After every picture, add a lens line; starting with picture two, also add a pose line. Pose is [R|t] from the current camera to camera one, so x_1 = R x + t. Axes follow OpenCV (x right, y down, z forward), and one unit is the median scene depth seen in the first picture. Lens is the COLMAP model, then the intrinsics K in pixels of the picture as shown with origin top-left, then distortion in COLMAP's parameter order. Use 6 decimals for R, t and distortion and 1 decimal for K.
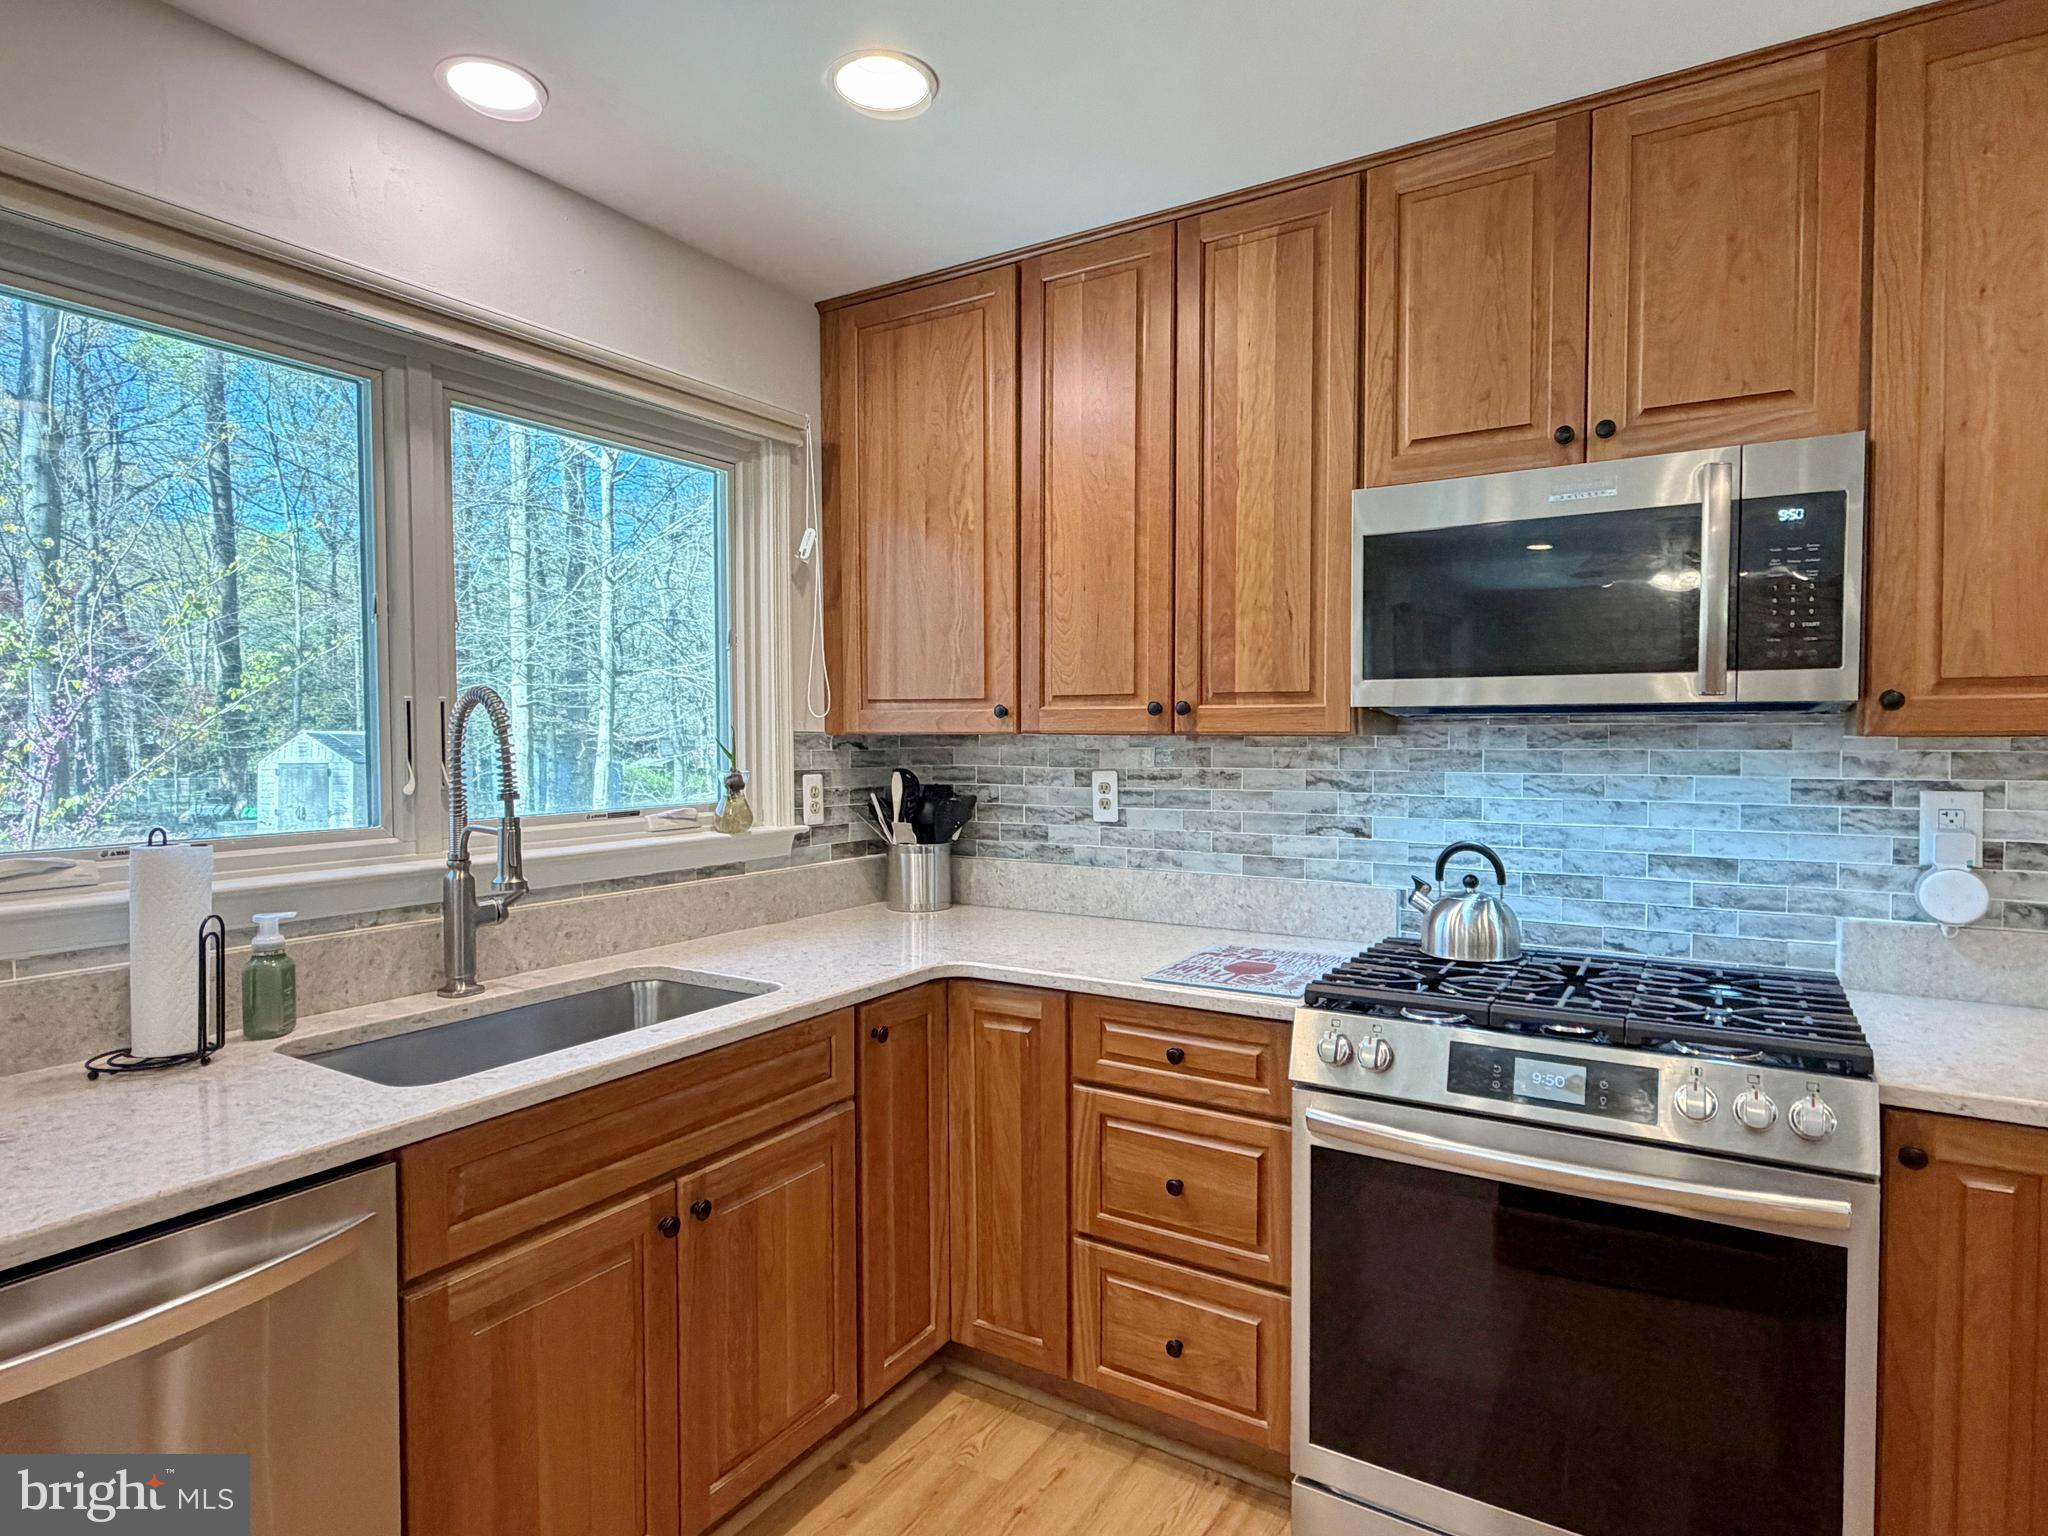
lens RADIAL K [[1159.4, 0, 1091.7], [0, 1159.4, 730.6], [0, 0, 1]] dist [0.001726, 0.001325]
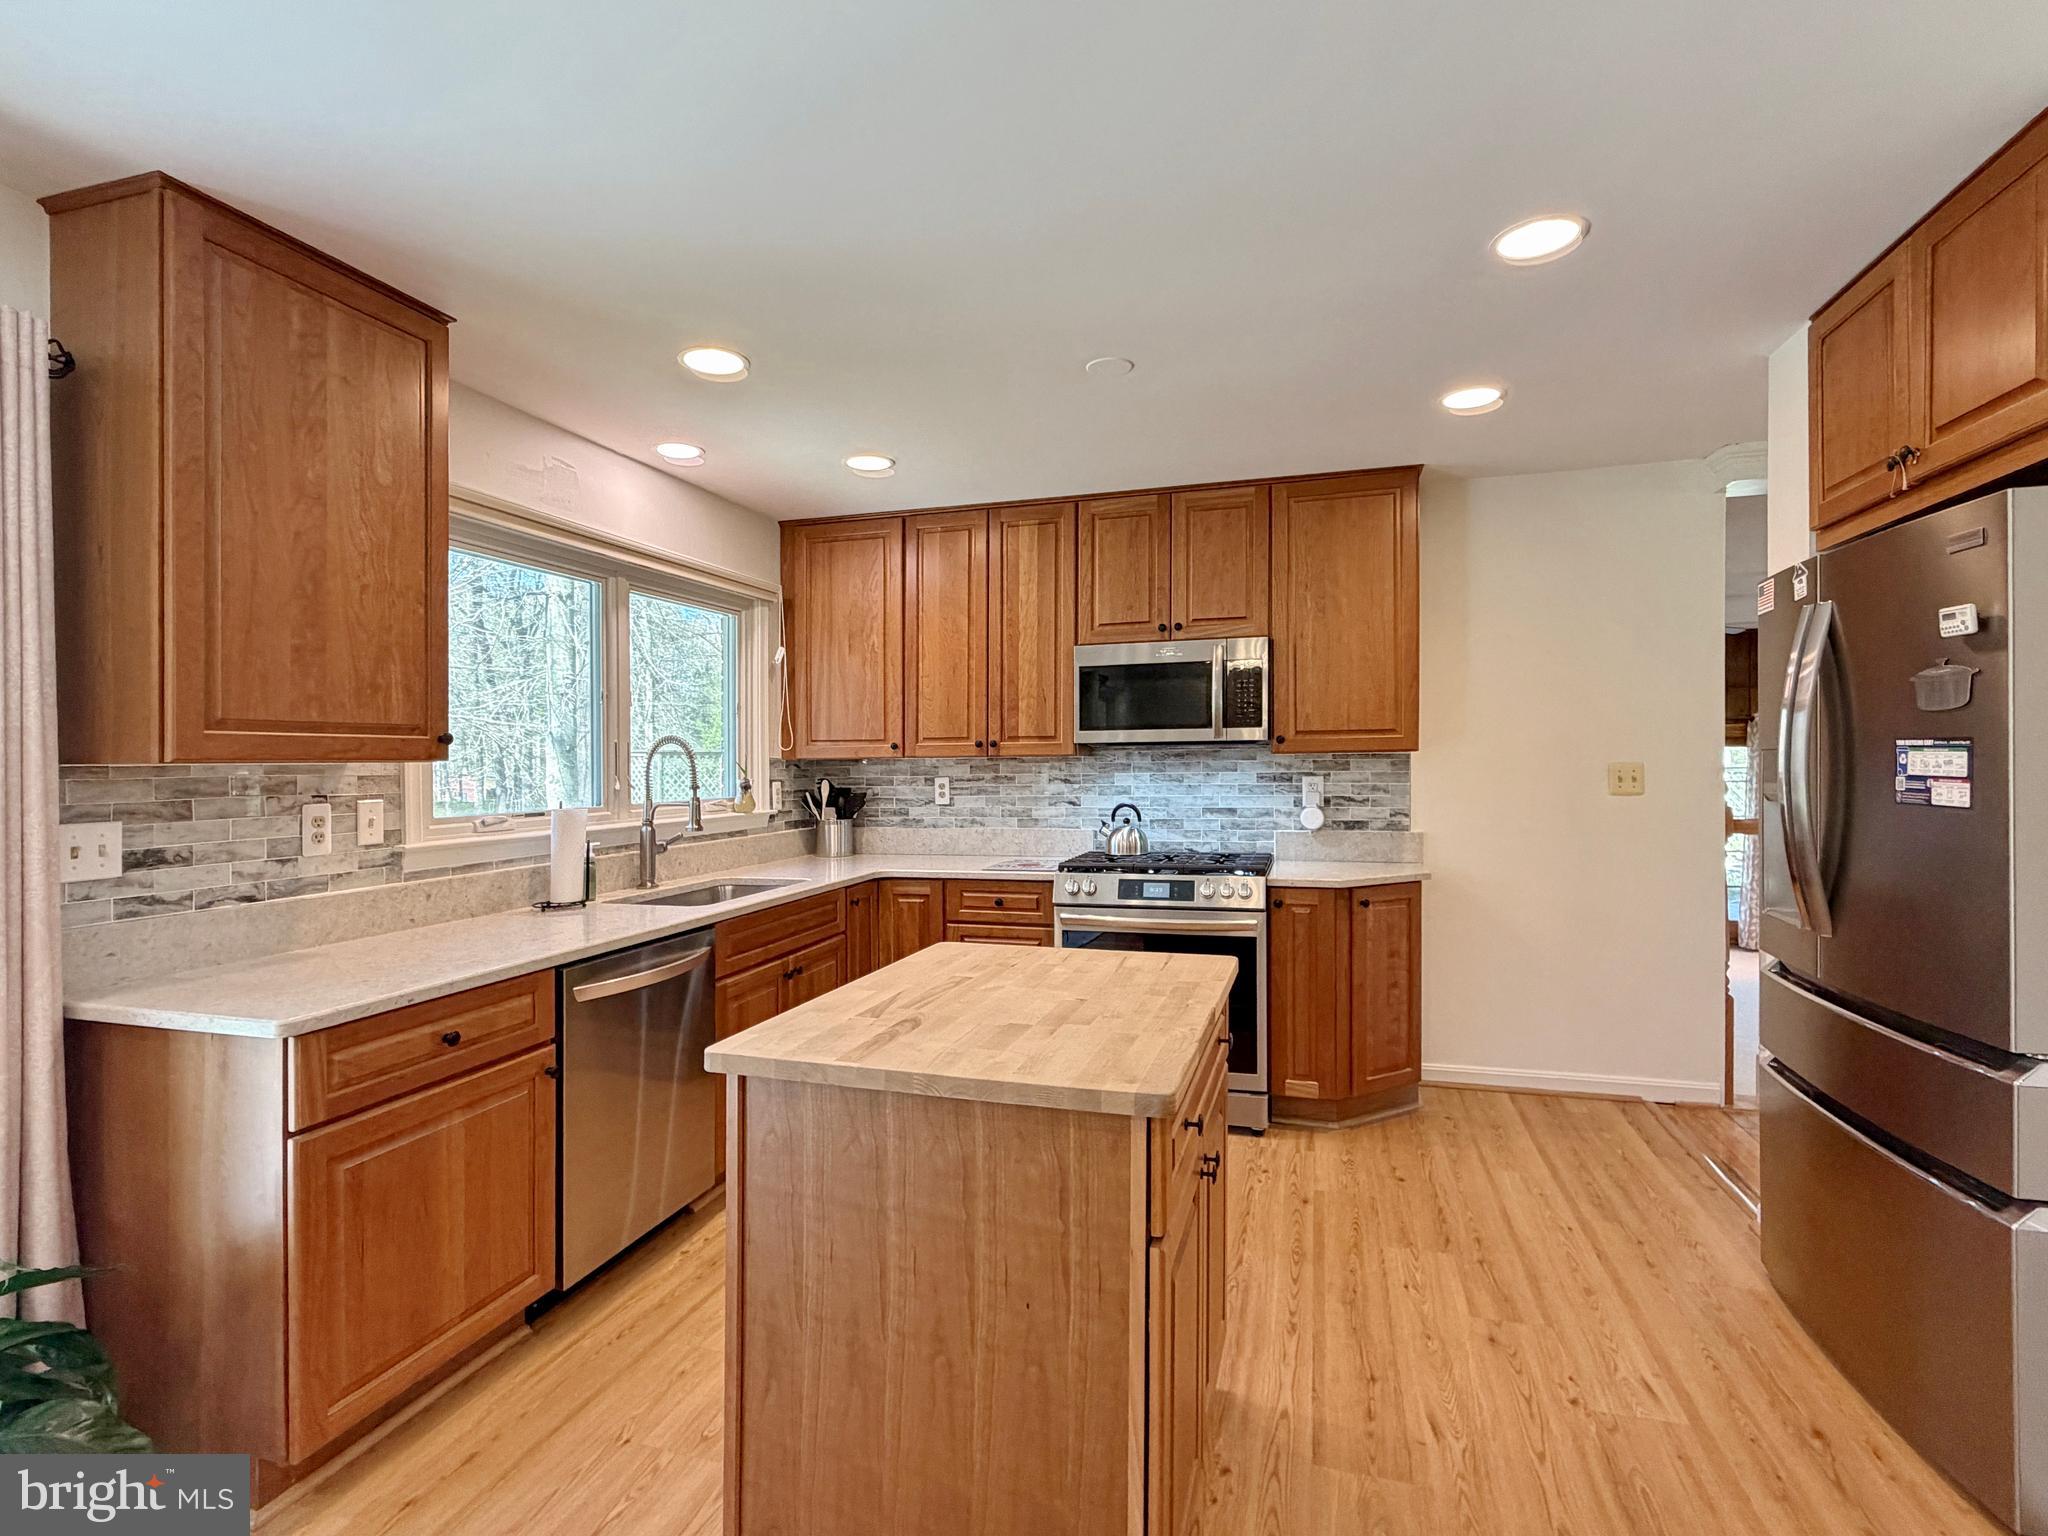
lens RADIAL K [[980.0, 0, 1035.4], [0, 980.0, 752.7], [0, 0, 1]] dist [-0.000054, -0.000079]
pose [[0.975741, -0.008010, 0.218780, -0.245653], [0.009964, 0.999920, -0.007828, 0.011334], [-0.218699, 0.009818, 0.975743, -0.770523]]
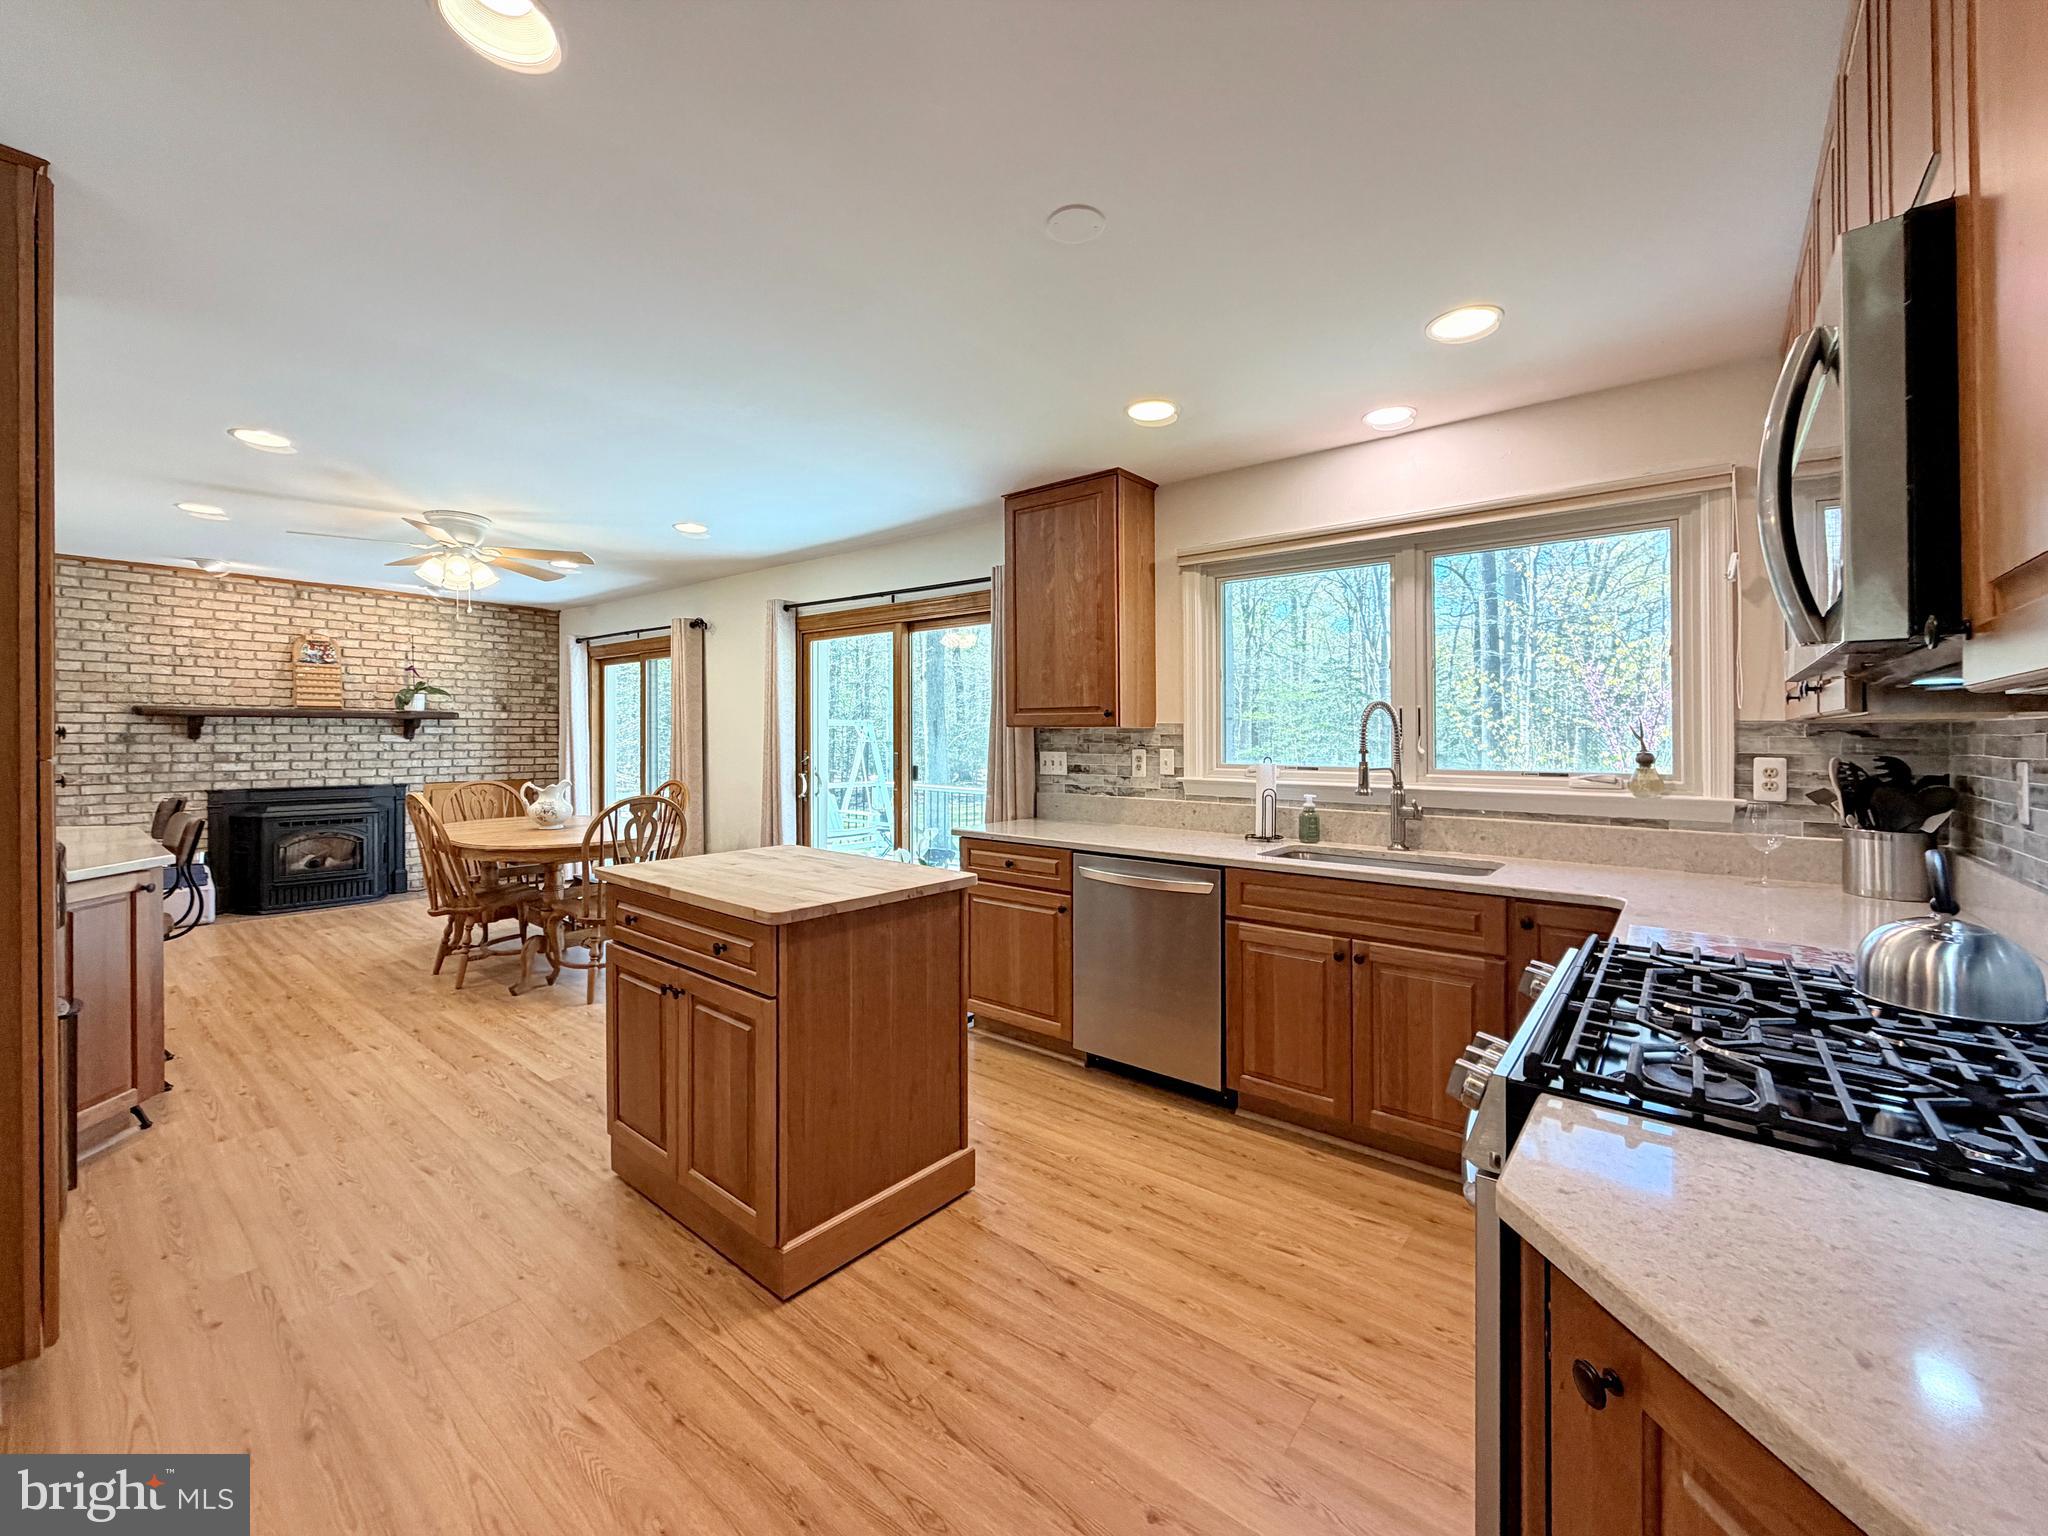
lens RADIAL K [[829.4, 0, 1004.3], [0, 829.4, 726.6], [0, 0, 1]] dist [-0.000402, 0.000111]
pose [[-0.188476, -0.010510, -0.982022, 0.974698], [-0.002946, 0.999944, -0.010137, 0.023348], [0.982073, 0.000983, -0.188496, 0.547235]]
